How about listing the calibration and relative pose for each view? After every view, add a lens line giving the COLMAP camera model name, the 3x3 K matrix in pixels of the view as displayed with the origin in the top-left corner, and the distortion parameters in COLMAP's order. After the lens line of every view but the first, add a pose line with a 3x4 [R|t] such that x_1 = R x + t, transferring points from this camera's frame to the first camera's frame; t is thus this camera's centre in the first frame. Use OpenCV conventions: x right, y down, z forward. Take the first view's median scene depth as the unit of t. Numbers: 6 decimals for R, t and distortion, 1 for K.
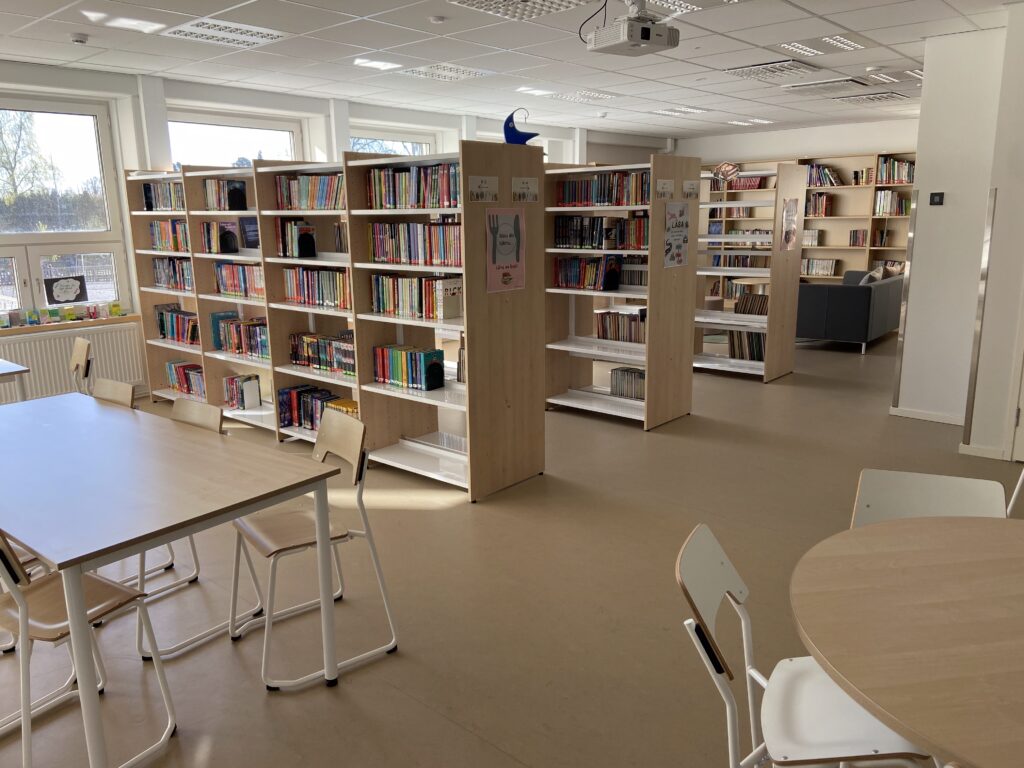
lens RADIAL K [[760.2, 0, 508.5], [0, 760.2, 381.2], [0, 0, 1]] dist [0.065099, -0.030562]
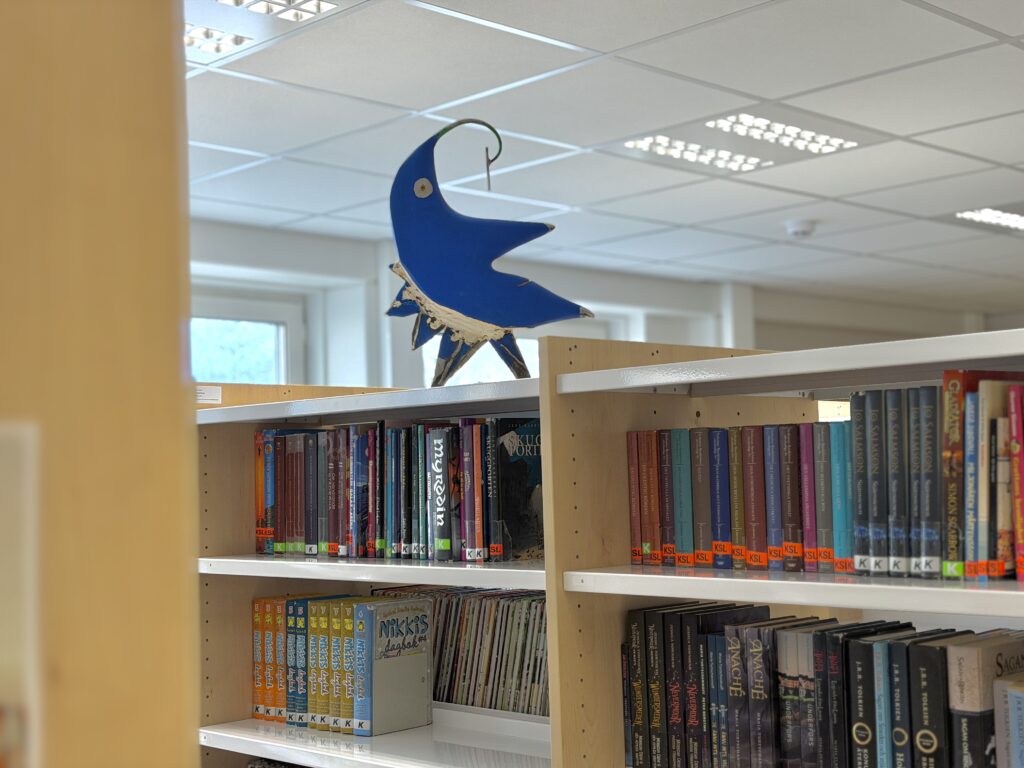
lens RADIAL K [[1426.5, 0, 511.0], [0, 1426.5, 384.5], [0, 0, 1]] dist [0.036199, 0.000000]
pose [[0.997672, -0.015765, -0.066351, 0.063904], [-0.003329, 0.960497, -0.278271, -0.190904], [0.068117, 0.277844, 0.958208, 0.718725]]
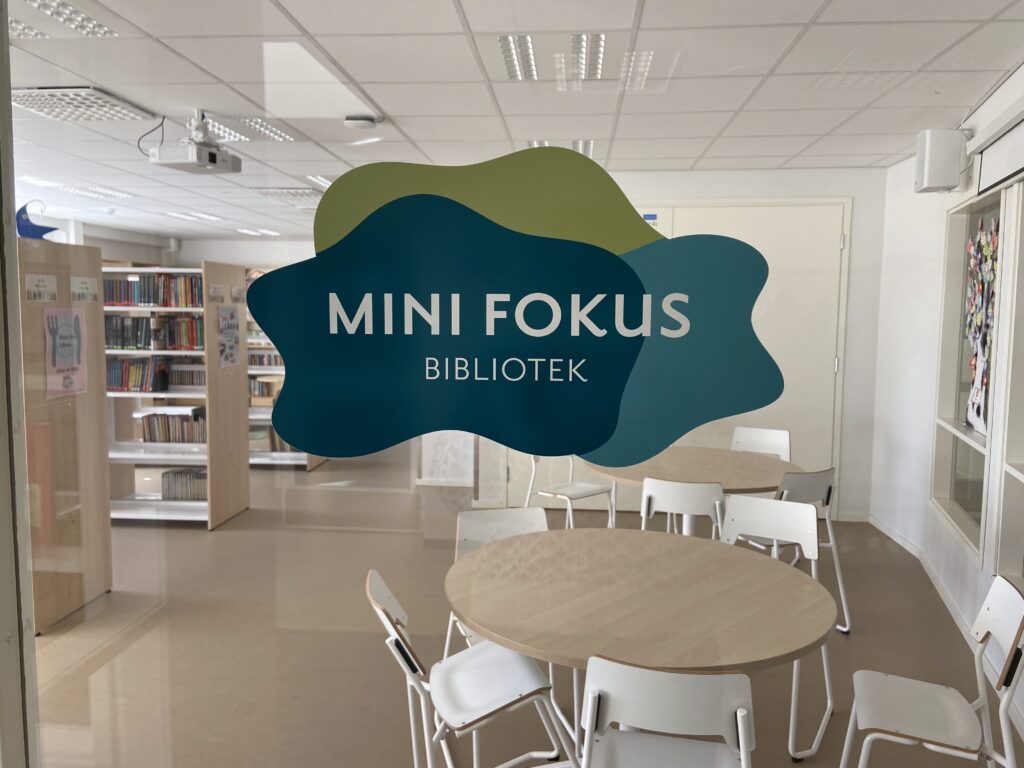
lens RADIAL K [[760.2, 0, 514.7], [0, 760.2, 381.9], [0, 0, 1]] dist [0.065099, -0.030562]
pose [[0.799532, -0.035289, 0.599586, -0.101202], [0.110464, 0.989884, -0.089041, 0.007432], [-0.590378, 0.137424, 0.795341, -0.057874]]
